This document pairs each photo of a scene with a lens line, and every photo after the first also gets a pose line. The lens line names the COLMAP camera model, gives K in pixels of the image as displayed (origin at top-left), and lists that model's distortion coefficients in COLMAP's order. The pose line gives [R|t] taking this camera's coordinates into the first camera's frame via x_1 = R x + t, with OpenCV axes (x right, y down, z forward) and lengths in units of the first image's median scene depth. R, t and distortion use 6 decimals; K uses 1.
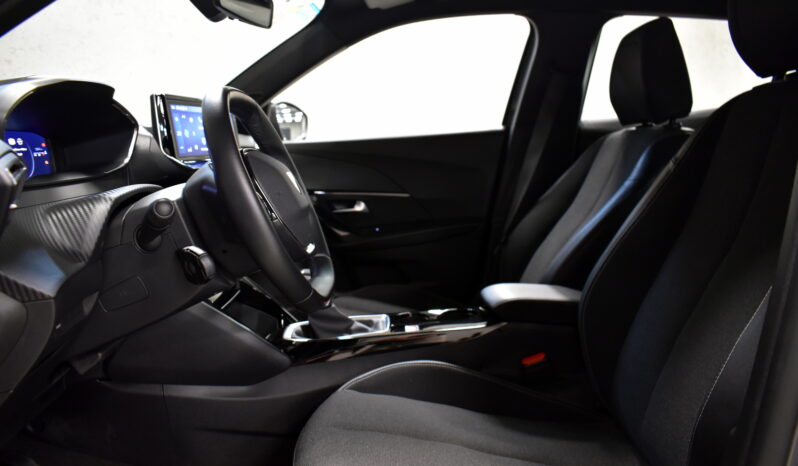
lens RADIAL K [[625.7, 0, 399.0], [0, 625.7, 233.0], [0, 0, 1]] dist [-0.003846, 0.002059]
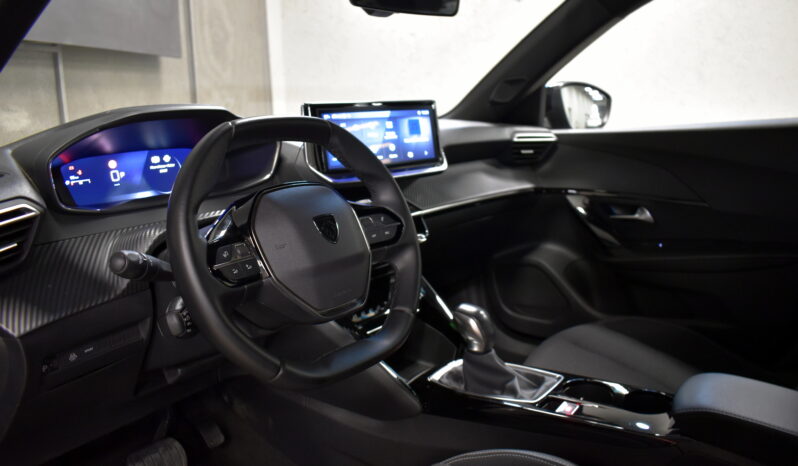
lens RADIAL K [[625.7, 0, 399.0], [0, 625.7, 233.0], [0, 0, 1]] dist [-0.003846, 0.002059]
pose [[0.788556, 0.118702, -0.603398, 0.234754], [-0.077909, 0.992571, 0.093446, -0.090556], [0.610008, -0.026677, 0.791946, 0.226758]]
